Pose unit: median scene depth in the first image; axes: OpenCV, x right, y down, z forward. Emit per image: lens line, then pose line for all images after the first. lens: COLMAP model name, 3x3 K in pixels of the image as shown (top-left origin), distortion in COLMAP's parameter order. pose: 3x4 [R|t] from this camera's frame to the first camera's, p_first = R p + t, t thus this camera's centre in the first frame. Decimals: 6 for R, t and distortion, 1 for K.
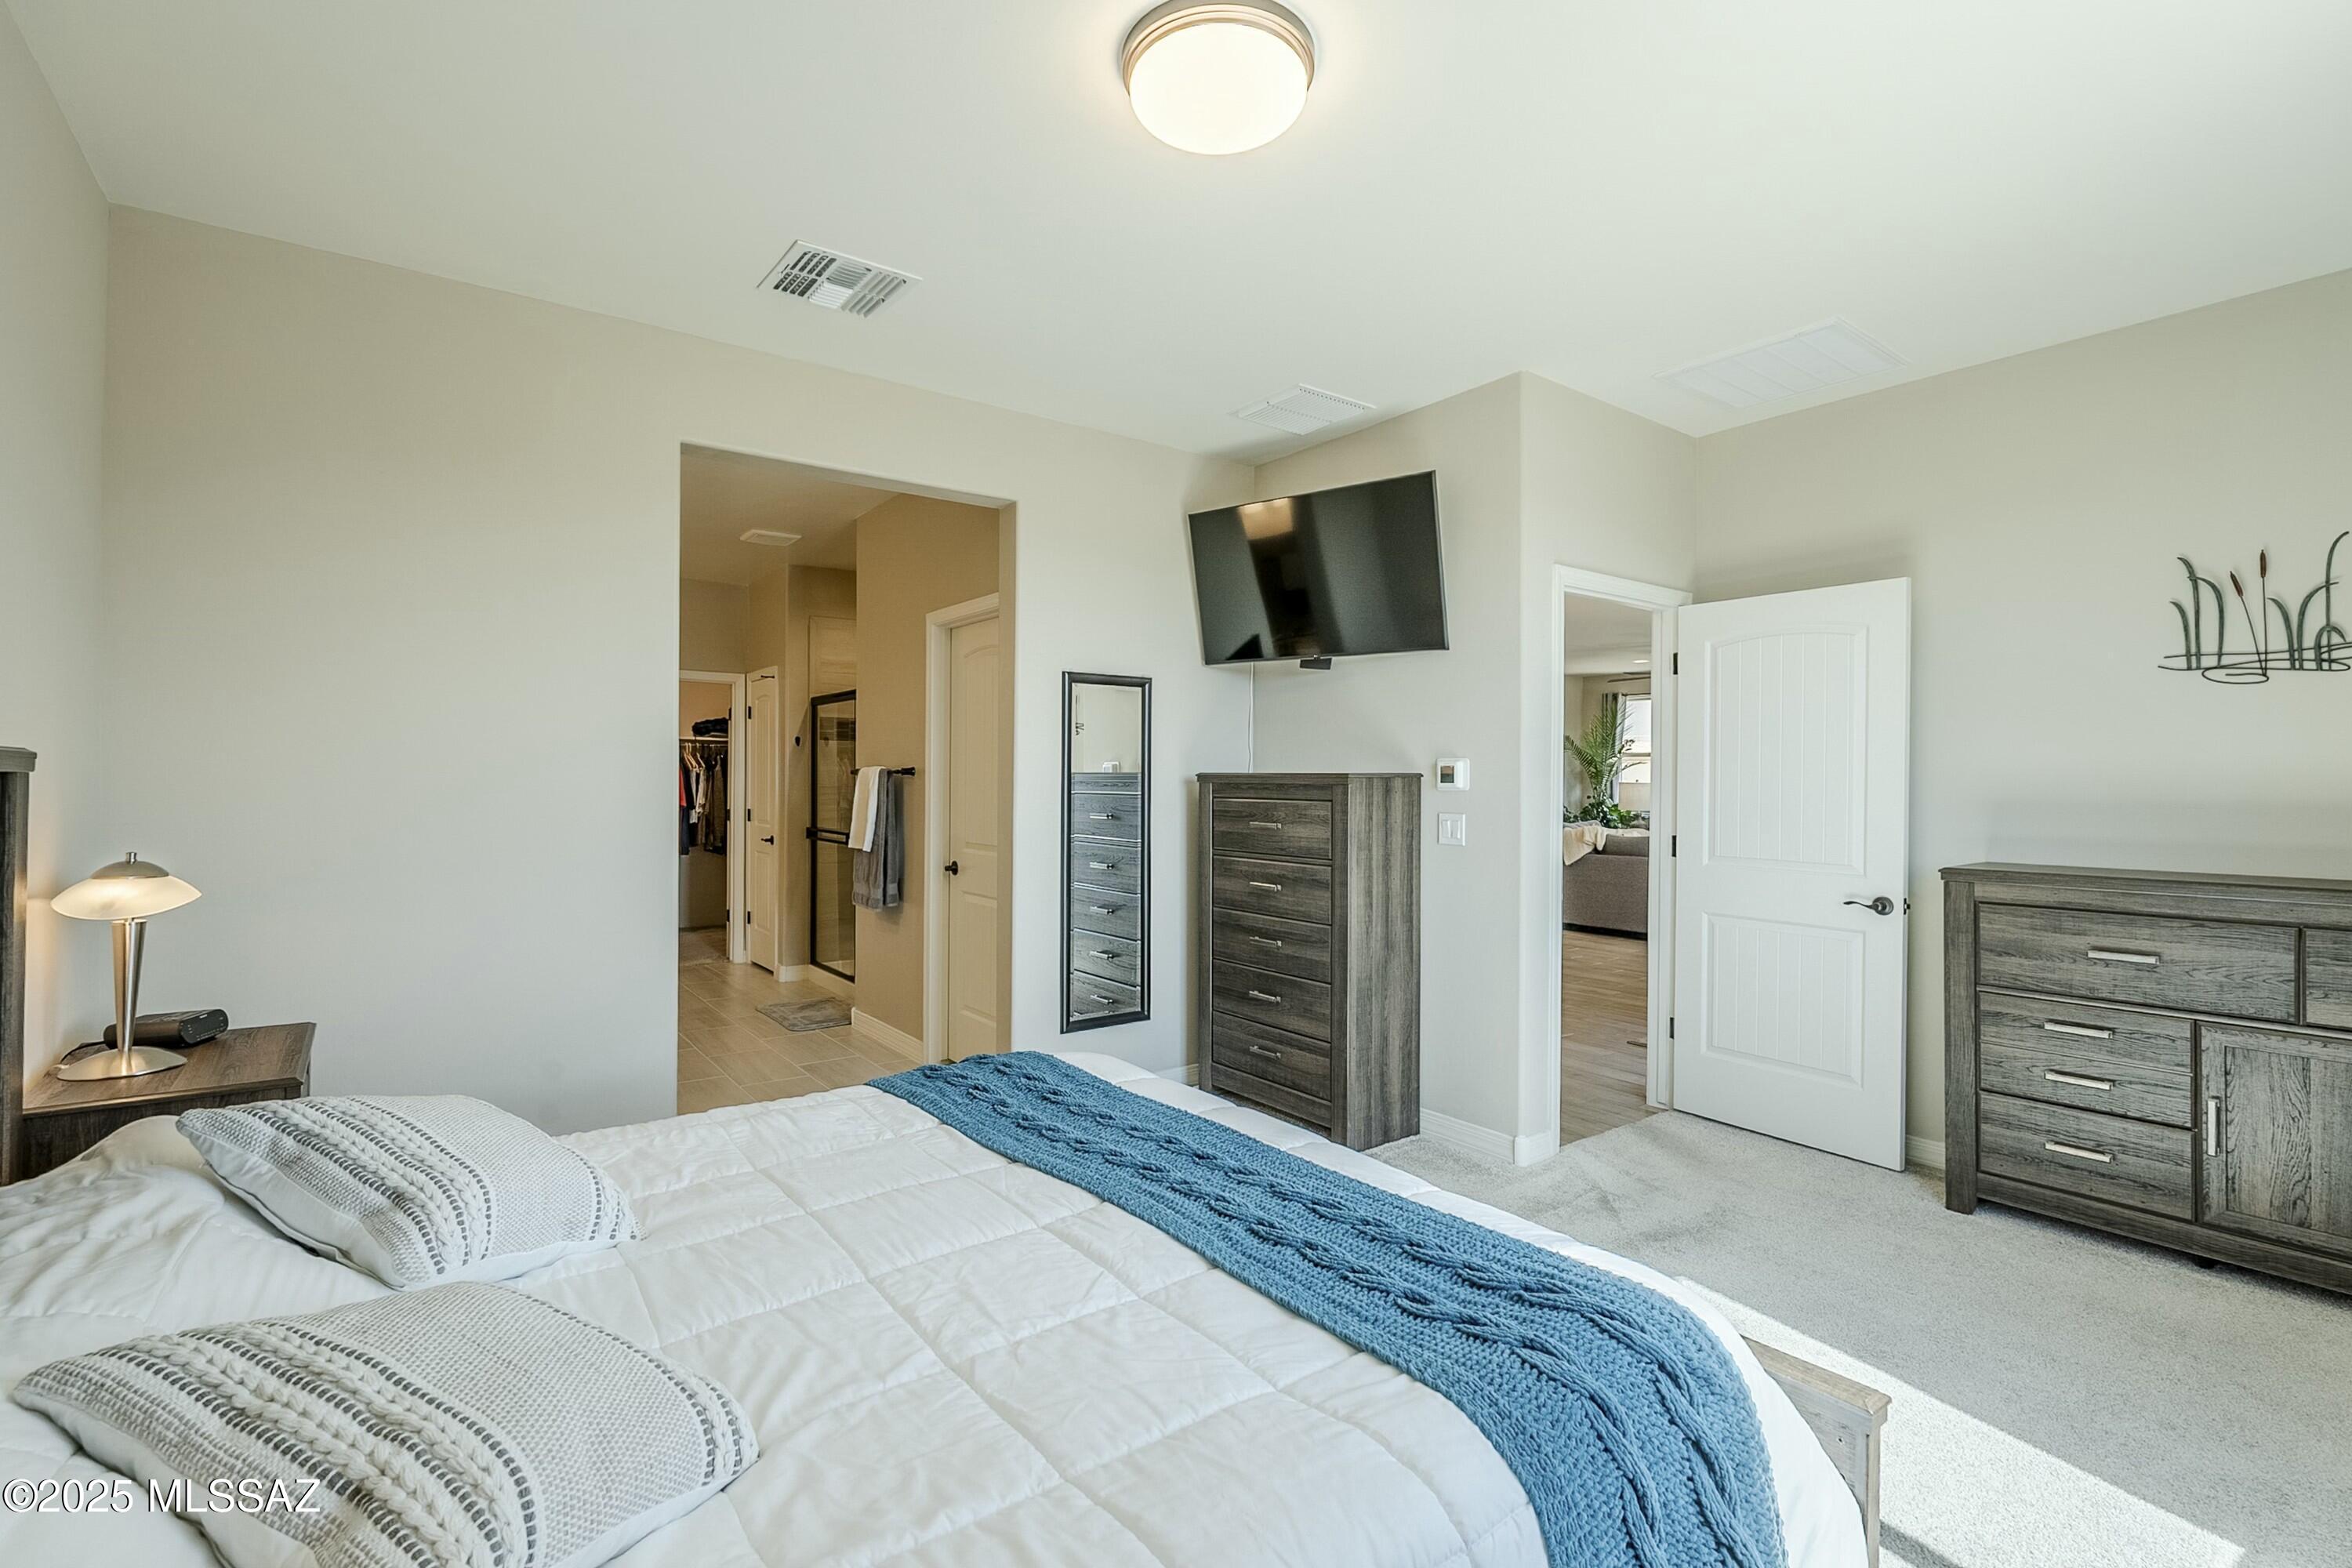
lens RADIAL K [[1059.8, 0, 1177.2], [0, 1059.8, 773.9], [0, 0, 1]] dist [-0.006679, 0.001802]
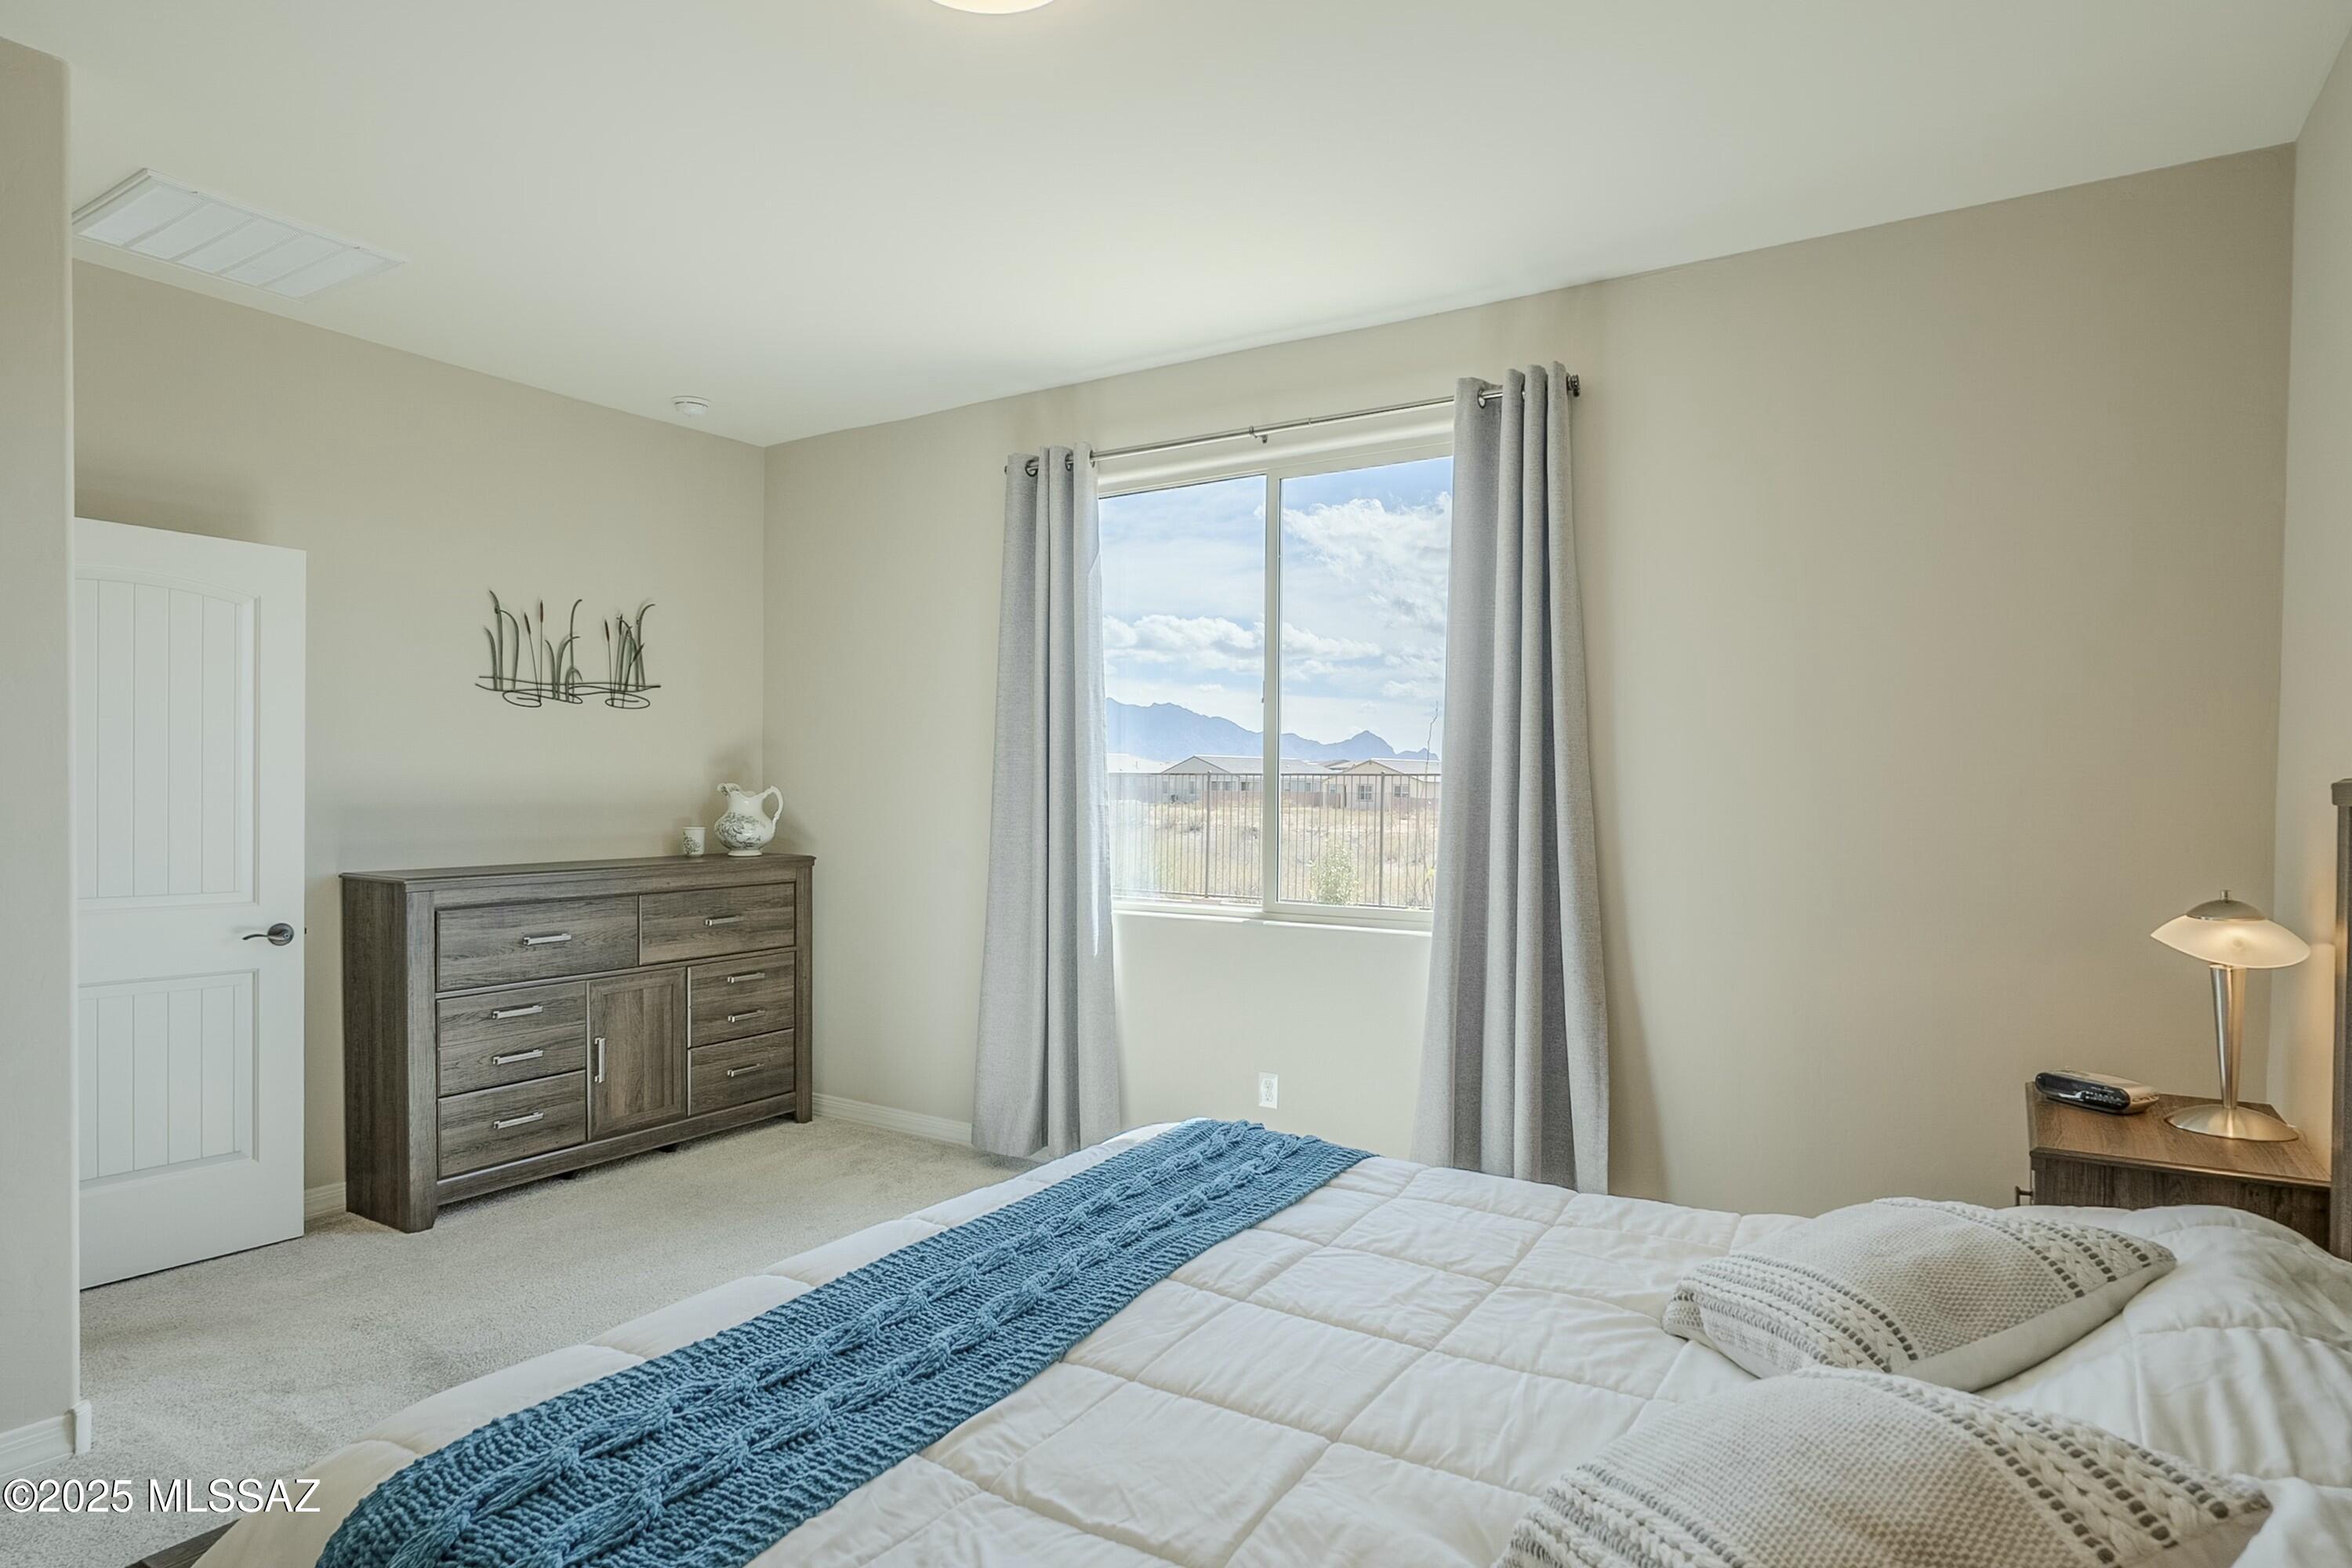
lens RADIAL K [[1271.3, 0, 1180.2], [0, 1271.3, 797.7], [0, 0, 1]] dist [0.005024, 0.000909]
pose [[-0.354314, -0.013783, 0.935025, -0.634318], [-0.016333, 0.999830, 0.008549, -0.005232], [-0.934984, -0.012242, -0.354479, 0.815891]]
